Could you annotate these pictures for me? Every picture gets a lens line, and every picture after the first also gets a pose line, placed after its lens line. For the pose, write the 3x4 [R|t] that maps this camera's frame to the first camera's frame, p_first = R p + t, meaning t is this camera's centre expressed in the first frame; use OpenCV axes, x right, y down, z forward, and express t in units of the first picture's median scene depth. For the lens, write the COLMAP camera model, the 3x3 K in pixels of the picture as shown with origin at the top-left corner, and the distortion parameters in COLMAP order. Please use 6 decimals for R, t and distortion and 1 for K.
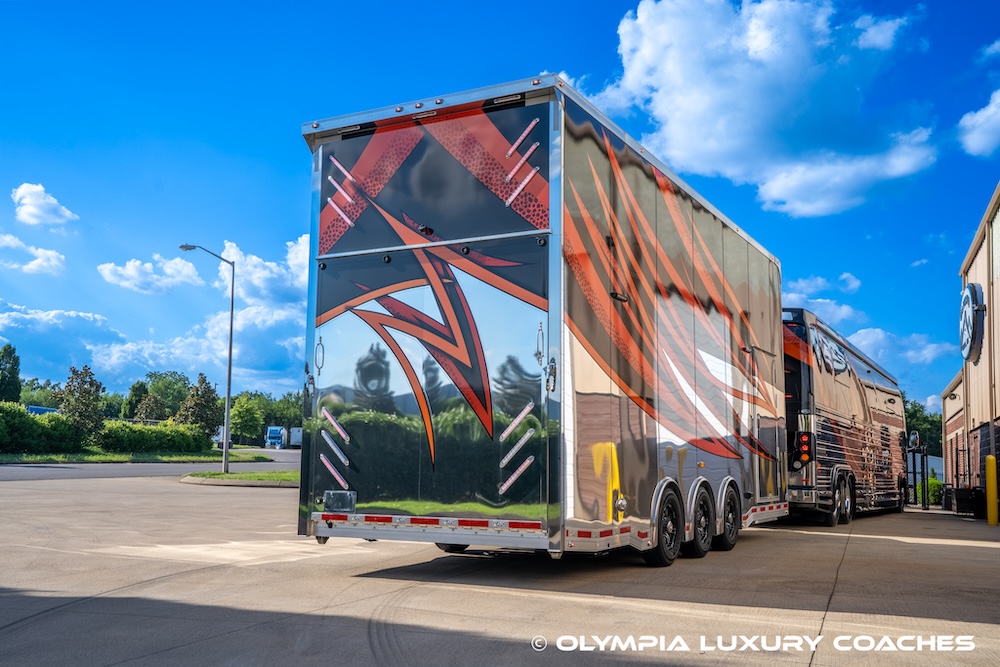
lens RADIAL K [[1006.5, 0, 500.4], [0, 1006.5, 333.4], [0, 0, 1]] dist [0.026807, 0.000000]
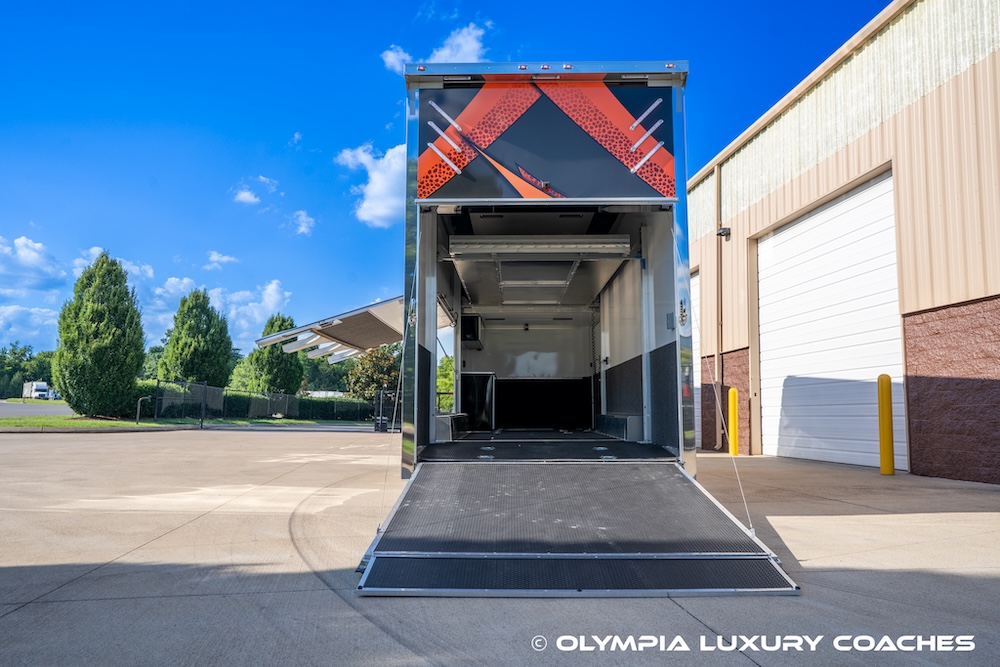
lens RADIAL K [[703.3, 0, 500.1], [0, 703.3, 336.2], [0, 0, 1]] dist [-0.008463, -0.001409]
pose [[0.882082, 0.041134, 0.469296, -0.460057], [-0.052599, 0.998551, 0.011340, 0.049772], [-0.468150, -0.034688, 0.882968, 0.367283]]
